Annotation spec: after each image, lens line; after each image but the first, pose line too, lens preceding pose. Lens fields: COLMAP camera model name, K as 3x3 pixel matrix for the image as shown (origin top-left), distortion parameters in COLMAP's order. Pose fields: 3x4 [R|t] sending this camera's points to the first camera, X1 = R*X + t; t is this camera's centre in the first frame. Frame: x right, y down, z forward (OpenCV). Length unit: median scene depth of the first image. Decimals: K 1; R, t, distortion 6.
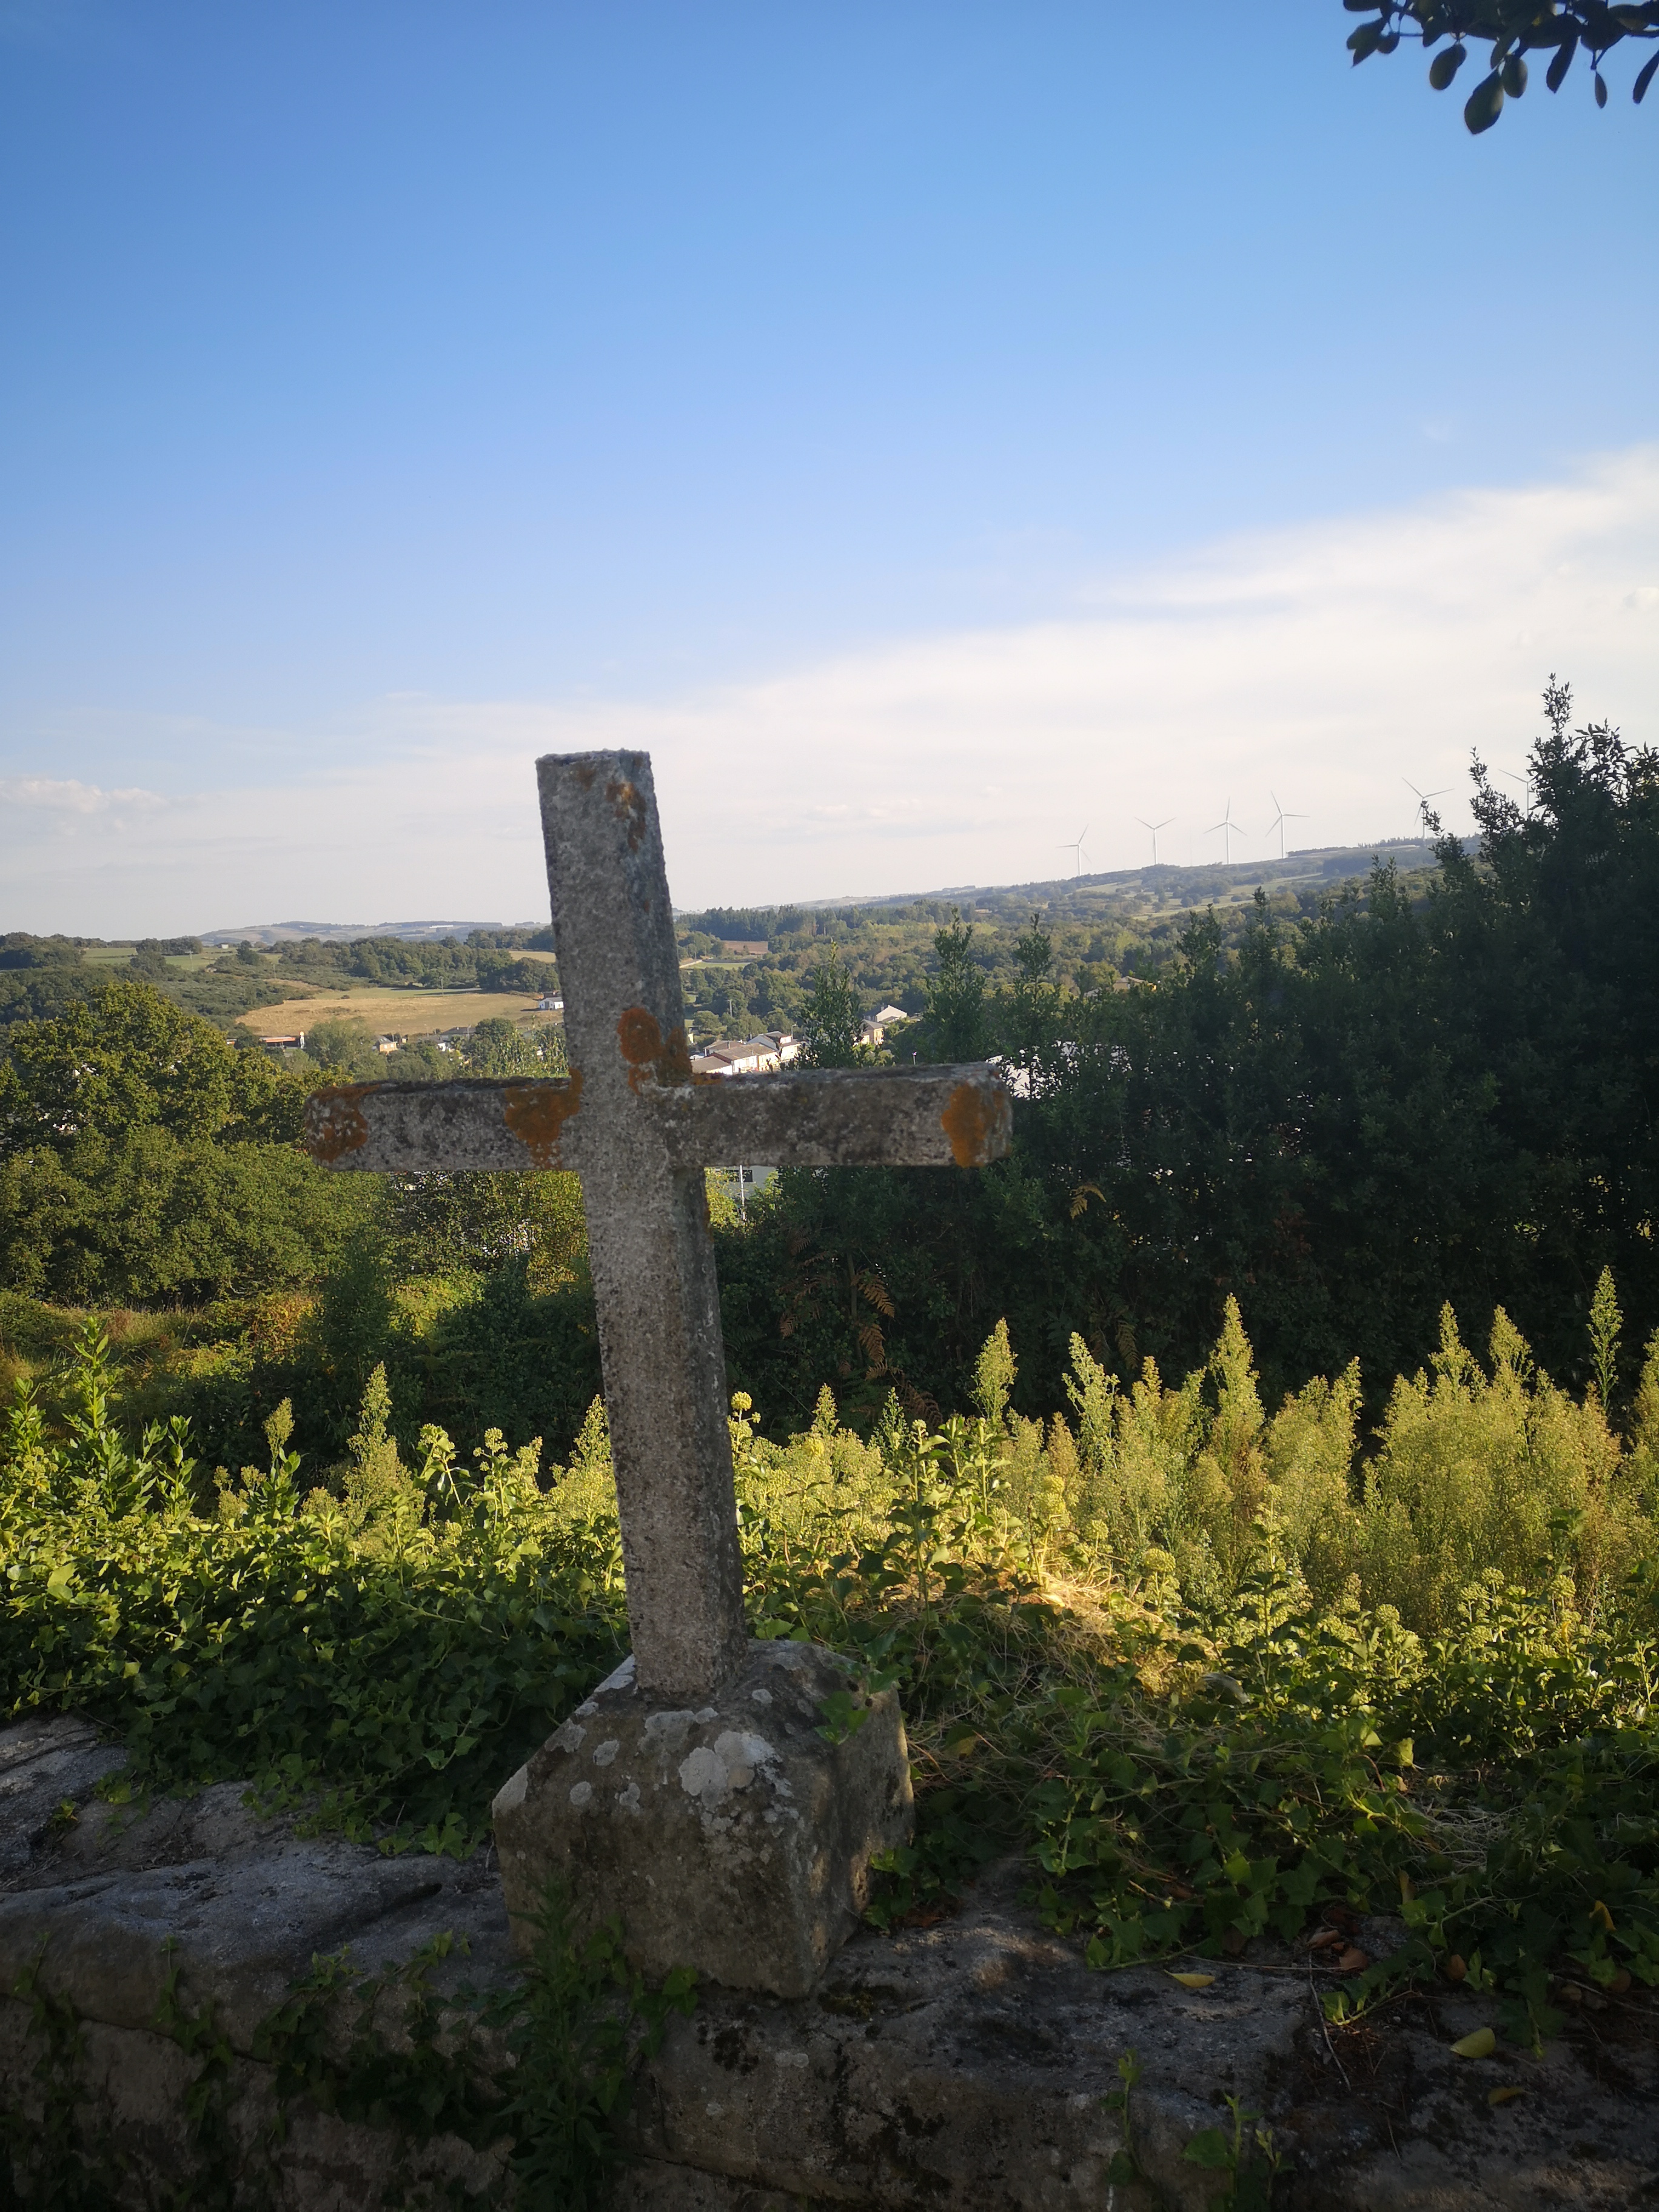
lens RADIAL K [[1719.1, 0, 829.9], [0, 1719.1, 1096.6], [0, 0, 1]] dist [0.047660, -0.034257]
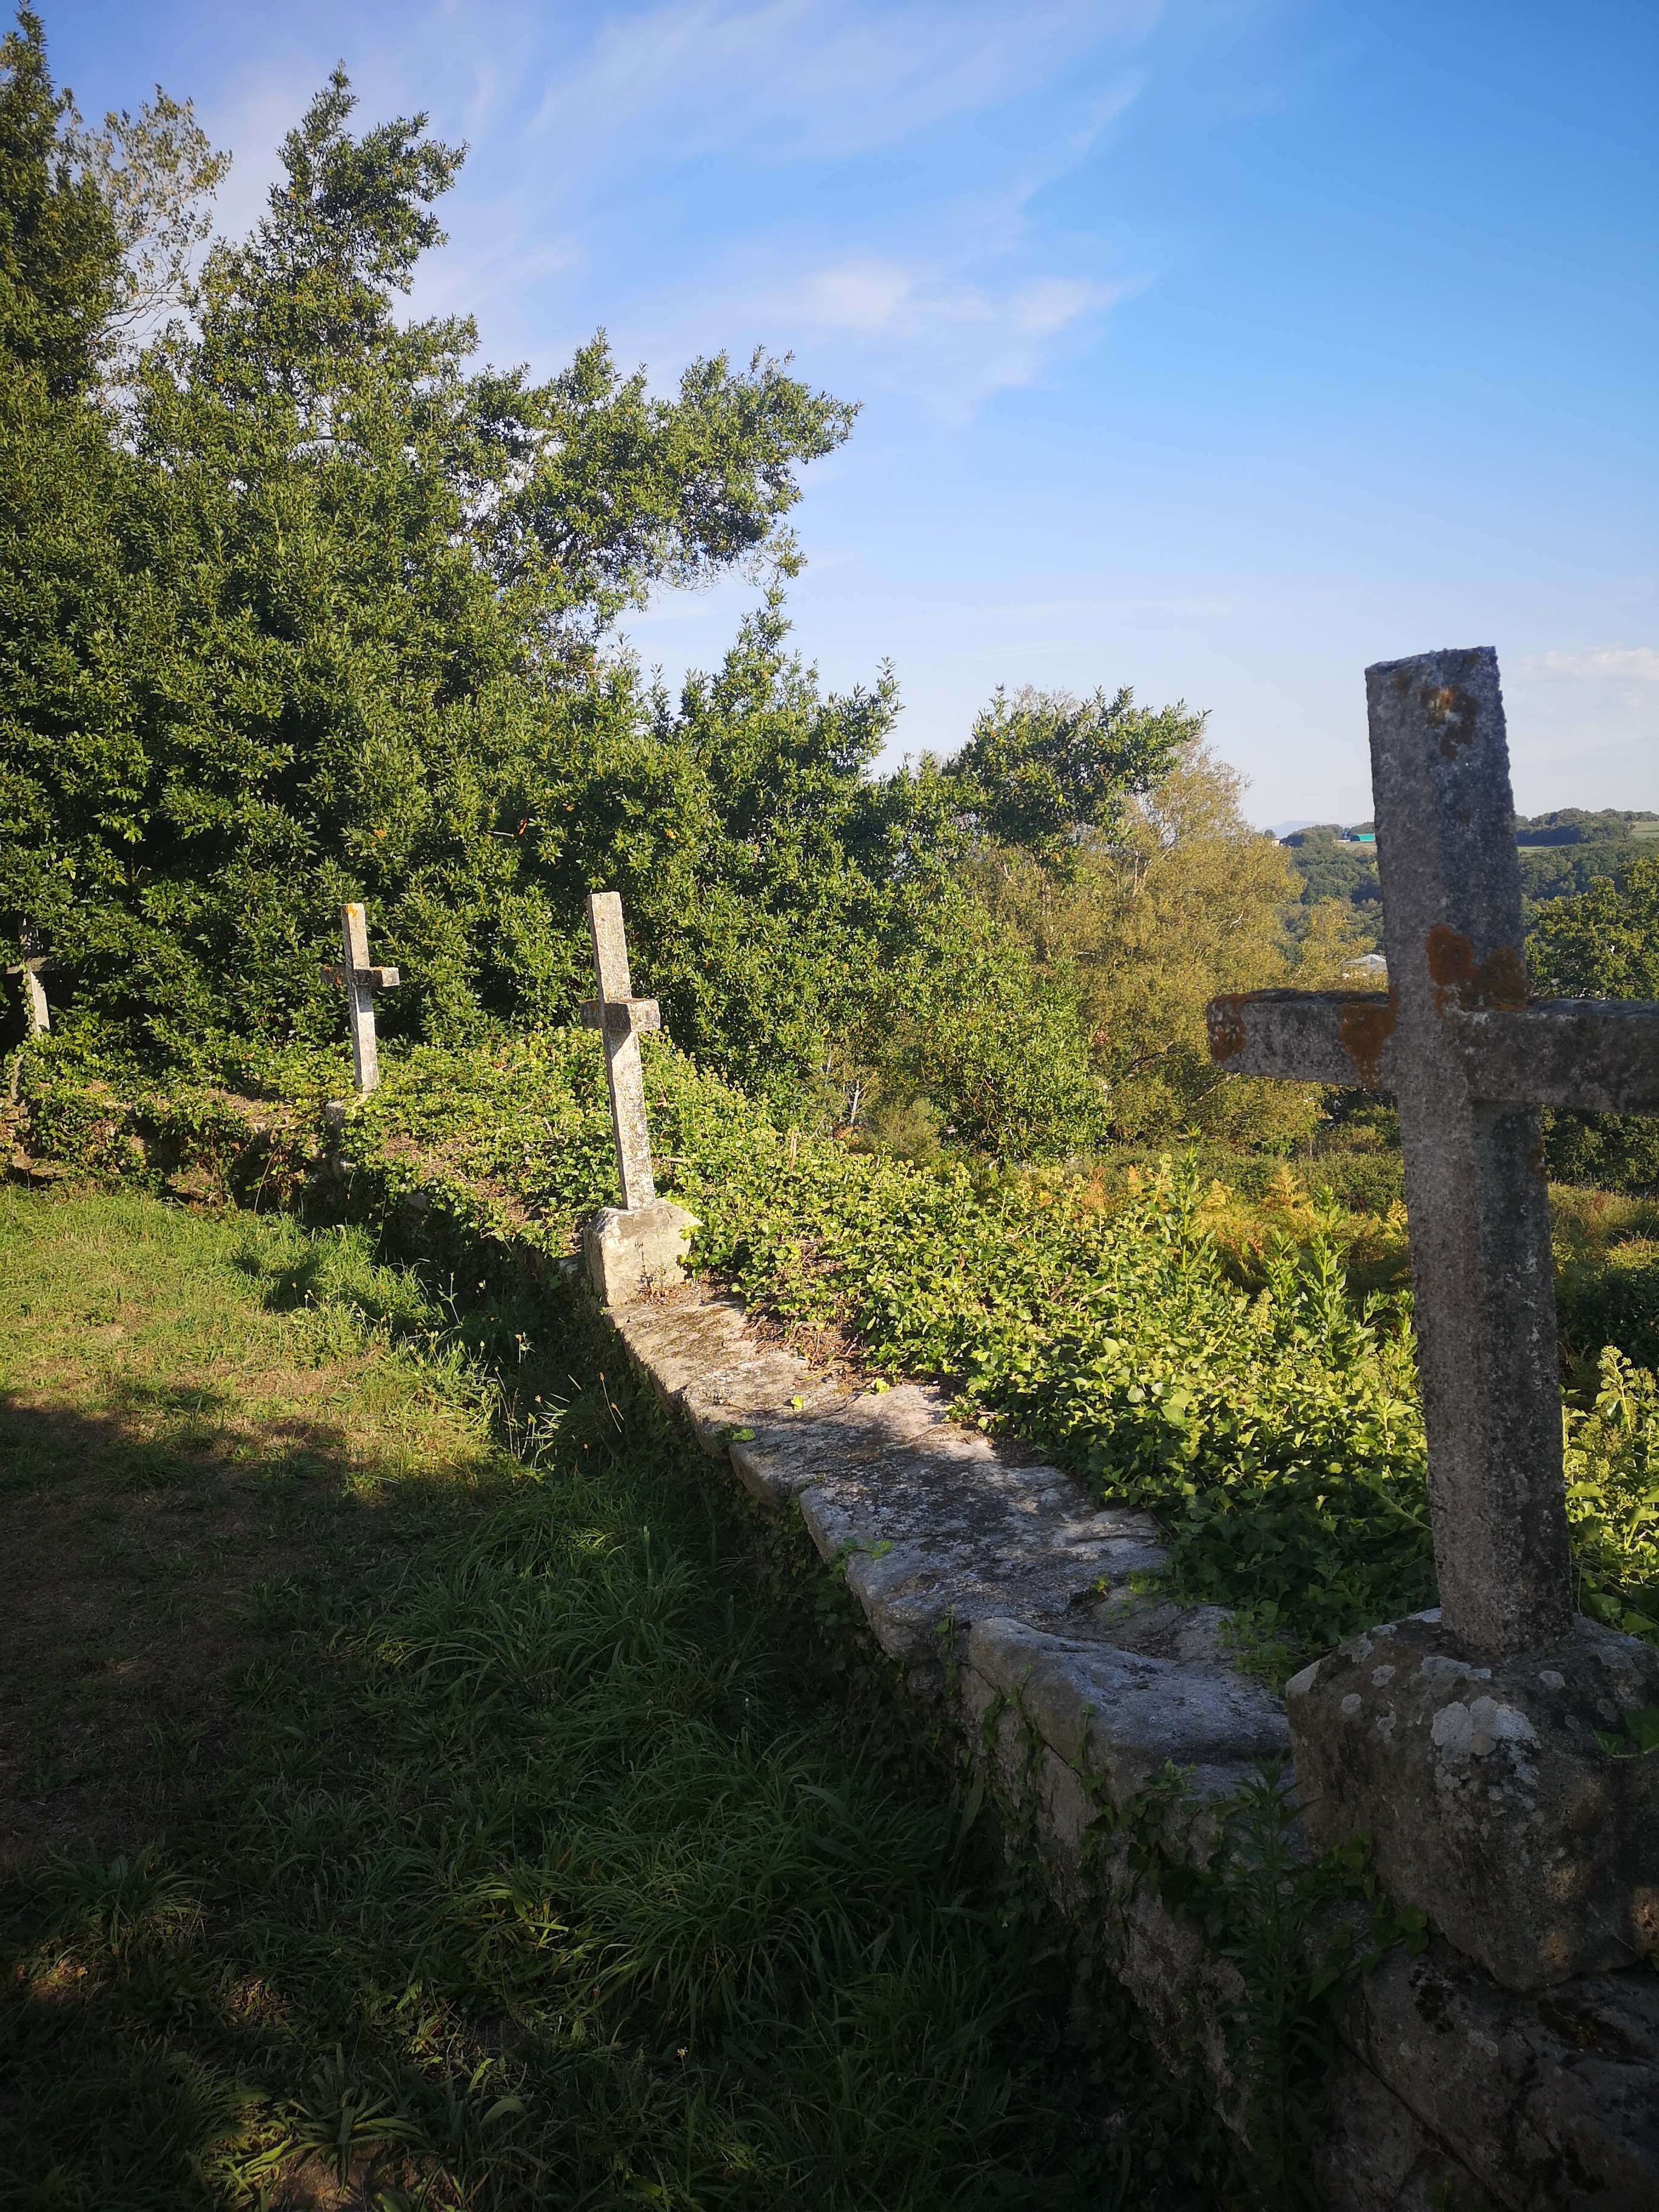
lens RADIAL K [[1719.1, 0, 831.2], [0, 1719.1, 1108.7], [0, 0, 1]] dist [0.047660, -0.034257]
pose [[0.659034, 0.099340, -0.745524, 0.363554], [-0.040179, 0.994474, 0.096995, -0.028771], [0.751039, -0.033969, 0.659383, 0.110544]]
